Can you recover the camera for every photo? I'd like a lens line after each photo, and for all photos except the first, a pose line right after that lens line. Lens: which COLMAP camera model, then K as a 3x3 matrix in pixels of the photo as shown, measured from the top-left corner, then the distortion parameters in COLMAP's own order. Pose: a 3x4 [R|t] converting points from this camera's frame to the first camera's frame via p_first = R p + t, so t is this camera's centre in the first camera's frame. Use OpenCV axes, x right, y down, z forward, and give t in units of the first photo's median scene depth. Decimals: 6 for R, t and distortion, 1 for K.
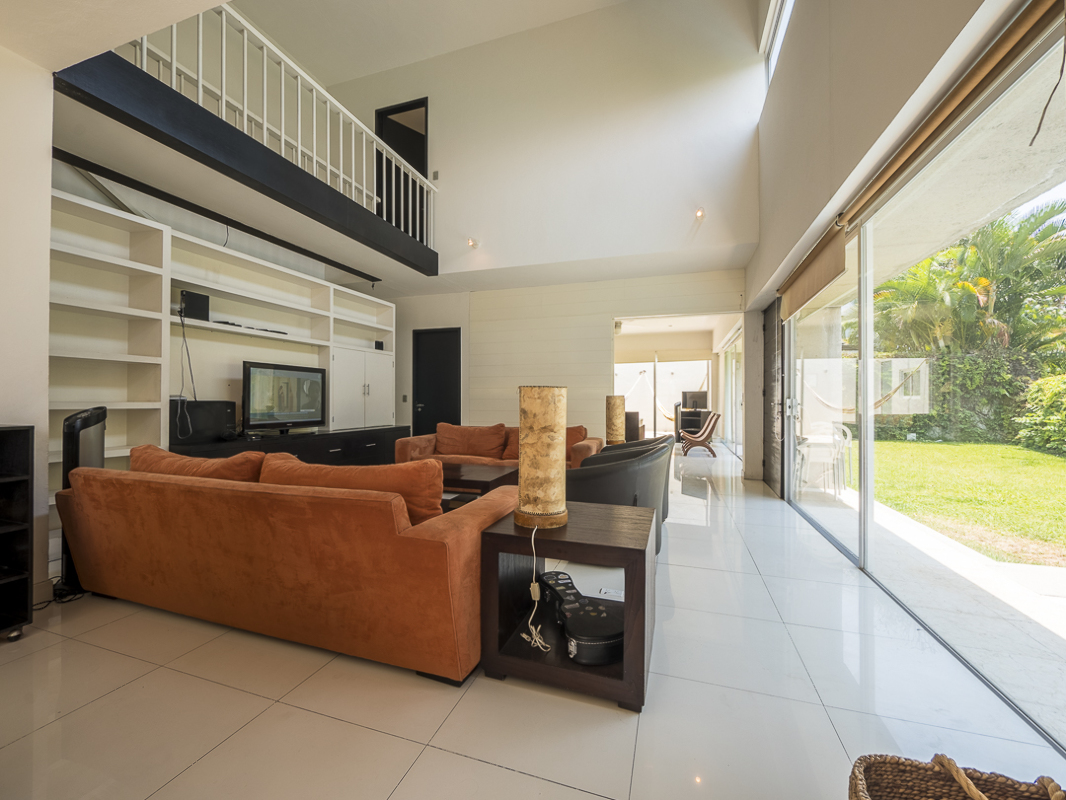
lens RADIAL K [[443.0, 0, 521.5], [0, 443.0, 397.1], [0, 0, 1]] dist [-0.002839, -0.000195]
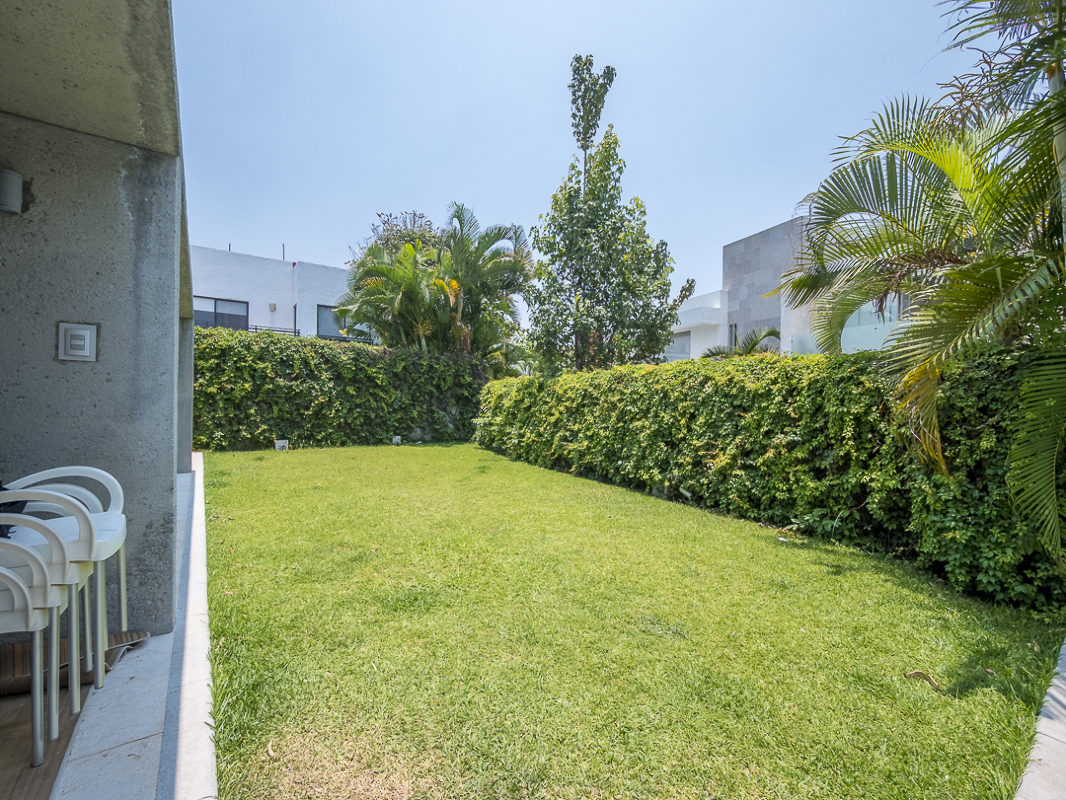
lens RADIAL K [[461.4, 0, 533.0], [0, 461.4, 400.0], [0, 0, 1]] dist [-0.000543, -0.000100]
pose [[0.565274, 0.012296, 0.824812, 0.440658], [-0.021216, 0.999775, -0.000364, 0.001459], [-0.824630, -0.017293, 0.565408, 0.393066]]
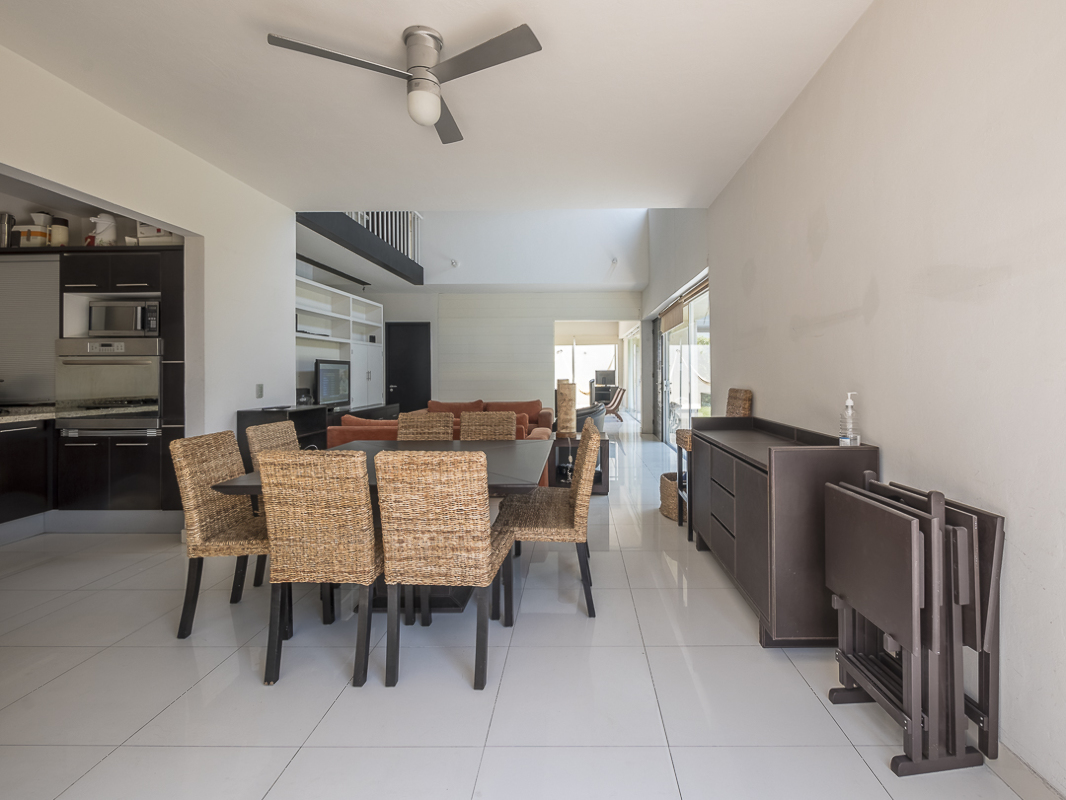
lens RADIAL K [[510.6, 0, 568.7], [0, 510.6, 370.5], [0, 0, 1]] dist [-0.001965, -0.000750]
pose [[0.949118, -0.006369, 0.314857, -0.227085], [0.005400, 0.999978, 0.003950, -0.028532], [-0.314875, -0.002048, 0.949131, -0.466912]]
